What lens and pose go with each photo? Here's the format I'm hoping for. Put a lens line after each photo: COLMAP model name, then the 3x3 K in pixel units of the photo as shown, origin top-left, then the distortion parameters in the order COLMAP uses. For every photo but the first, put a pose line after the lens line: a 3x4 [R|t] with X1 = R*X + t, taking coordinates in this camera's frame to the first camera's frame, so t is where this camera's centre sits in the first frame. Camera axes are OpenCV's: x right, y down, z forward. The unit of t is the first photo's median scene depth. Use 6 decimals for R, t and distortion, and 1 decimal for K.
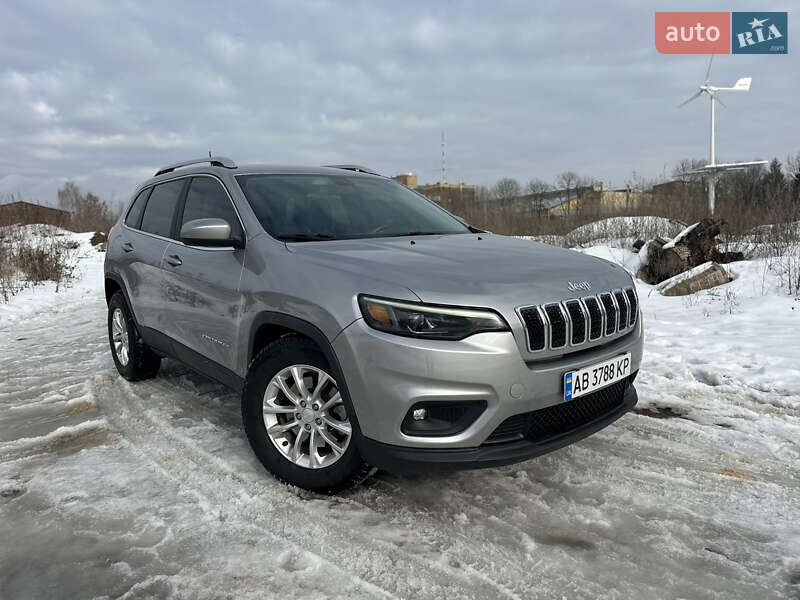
lens RADIAL K [[579.3, 0, 400.0], [0, 579.3, 300.0], [0, 0, 1]] dist [0.011543, -0.002883]
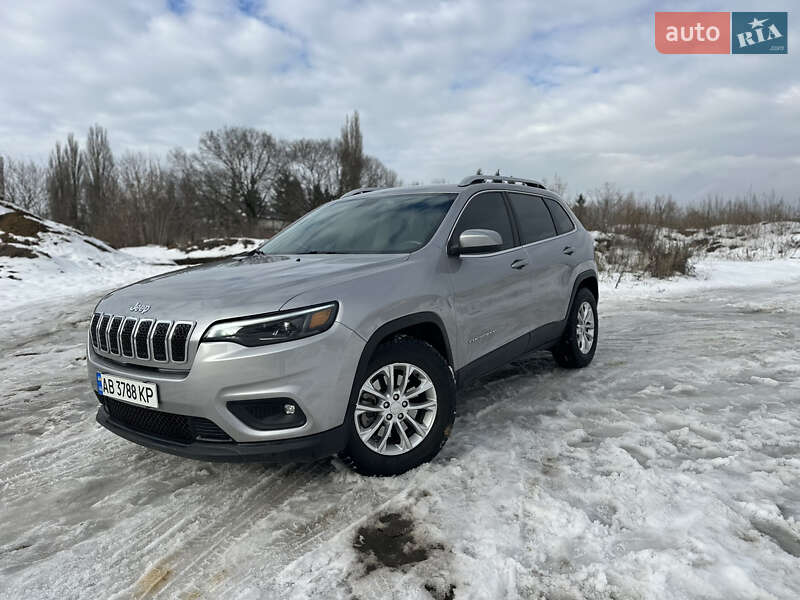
lens RADIAL K [[561.8, 0, 399.9], [0, 561.8, 307.6], [0, 0, 1]] dist [0.038518, -0.048875]
pose [[0.223538, 0.133864, -0.965459, 1.401085], [-0.096677, 0.988685, 0.114700, -0.189072], [0.969889, 0.067697, 0.233950, 1.174206]]
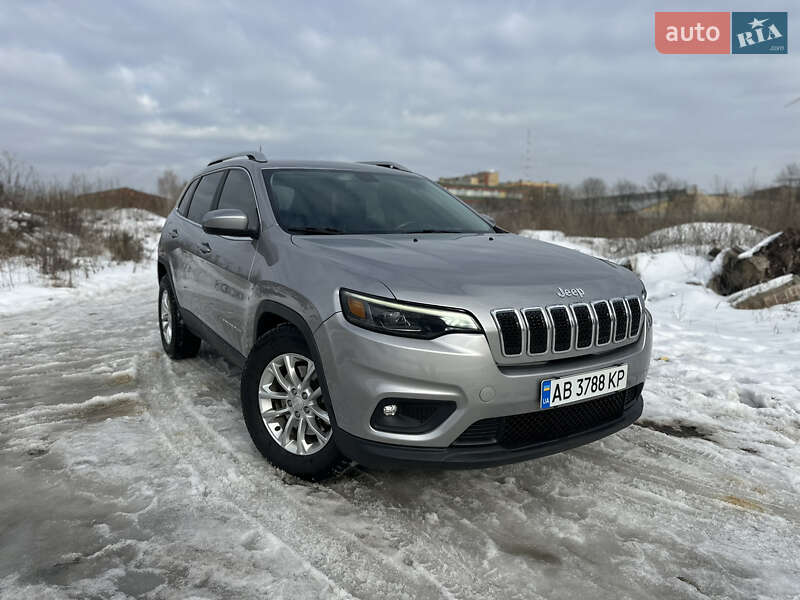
lens RADIAL K [[579.6, 0, 399.6], [0, 579.6, 293.4], [0, 0, 1]] dist [0.011741, -0.003029]
pose [[0.989323, 0.054597, -0.135123, 0.149572], [-0.055094, 0.998481, 0.000054, -0.005891], [0.134921, 0.007391, 0.990829, 0.000164]]
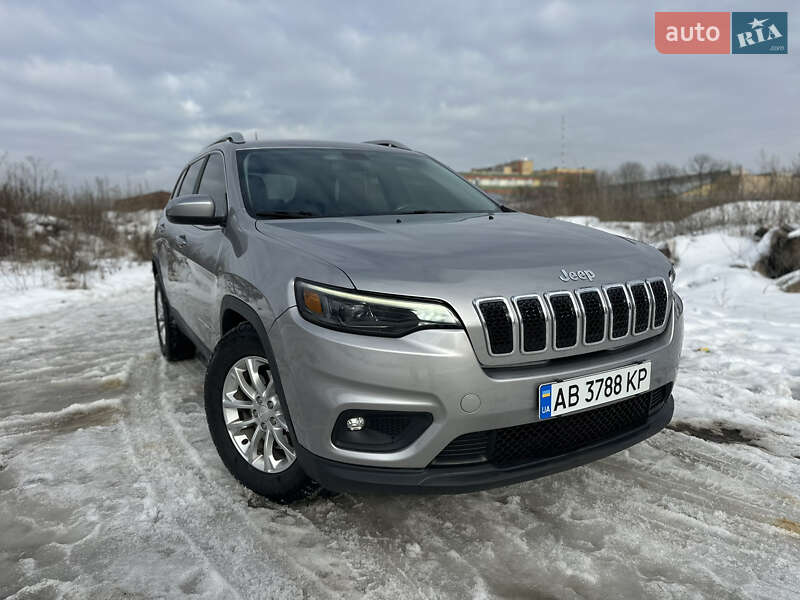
lens RADIAL K [[578.6, 0, 400.0], [0, 578.6, 300.0], [0, 0, 1]] dist [0.000114, 0.001935]
pose [[0.979946, 0.031104, -0.196821, 0.217994], [-0.026933, 0.999353, 0.023831, -0.002040], [0.197435, -0.018052, 0.980150, 0.170123]]
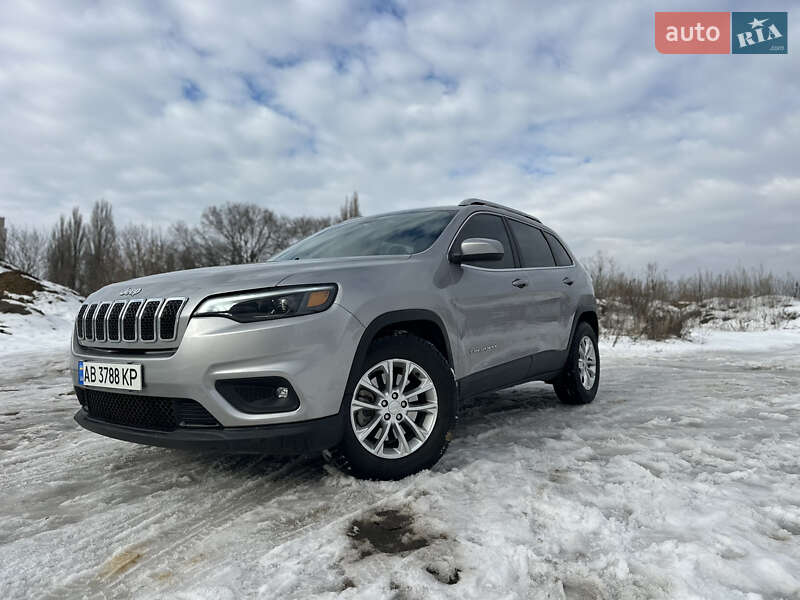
lens RADIAL K [[561.1, 0, 402.3], [0, 561.1, 309.6], [0, 0, 1]] dist [0.040803, -0.049421]
pose [[0.235284, 0.006391, -0.971906, 1.374726], [-0.114695, 0.993174, -0.021236, -0.025902], [0.965135, 0.116470, 0.234411, 1.186759]]
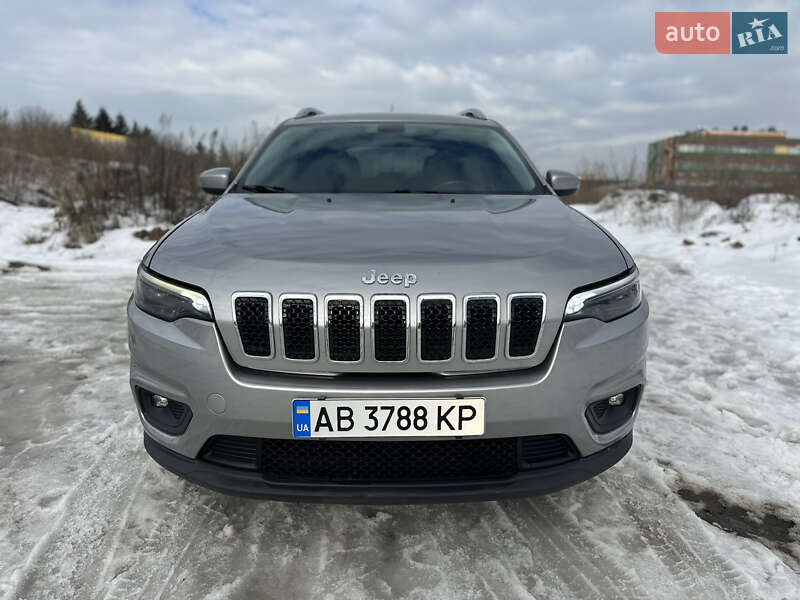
lens RADIAL K [[559.0, 0, 400.0], [0, 559.0, 300.0], [0, 0, 1]] dist [0.003068, 0.001952]
pose [[0.766673, 0.159286, -0.621965, 0.680691], [-0.107511, 0.986908, 0.120223, -0.072928], [0.632973, -0.025303, 0.773761, 0.496132]]
